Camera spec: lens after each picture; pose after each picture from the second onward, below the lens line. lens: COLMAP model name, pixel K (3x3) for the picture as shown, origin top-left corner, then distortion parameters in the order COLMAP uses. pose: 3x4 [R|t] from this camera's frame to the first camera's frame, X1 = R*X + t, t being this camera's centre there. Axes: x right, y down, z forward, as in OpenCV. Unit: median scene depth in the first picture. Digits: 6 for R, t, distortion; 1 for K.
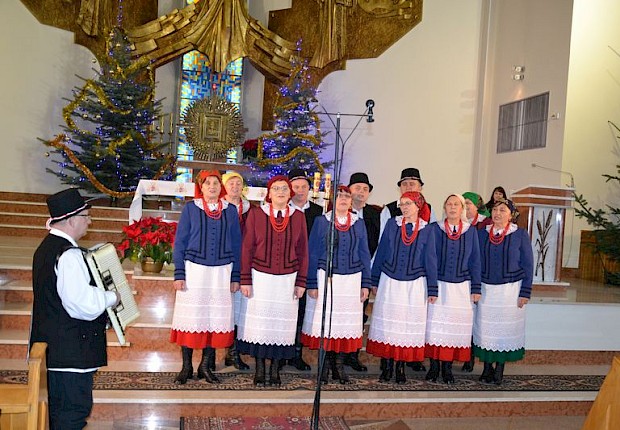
lens RADIAL K [[665.4, 0, 310.0], [0, 665.4, 215.0], [0, 0, 1]] dist [-0.013010, -0.013113]
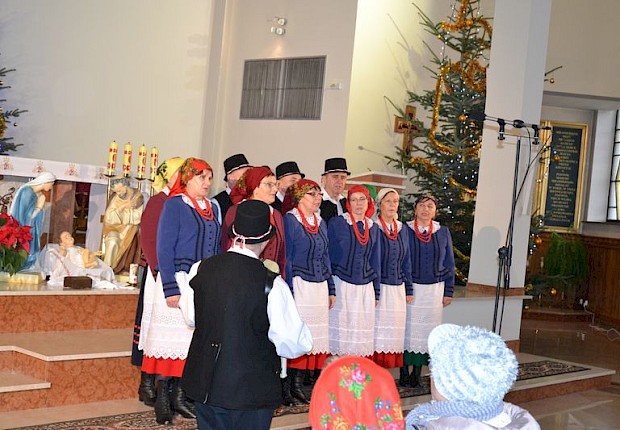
lens RADIAL K [[960.1, 0, 310.0], [0, 960.1, 215.0], [0, 0, 1]] dist [-0.028172, 0.005824]
pose [[0.813029, 0.001830, 0.582220, -0.493638], [-0.030144, 0.998786, 0.038954, -0.033974], [-0.581442, -0.049221, 0.812098, -0.020320]]
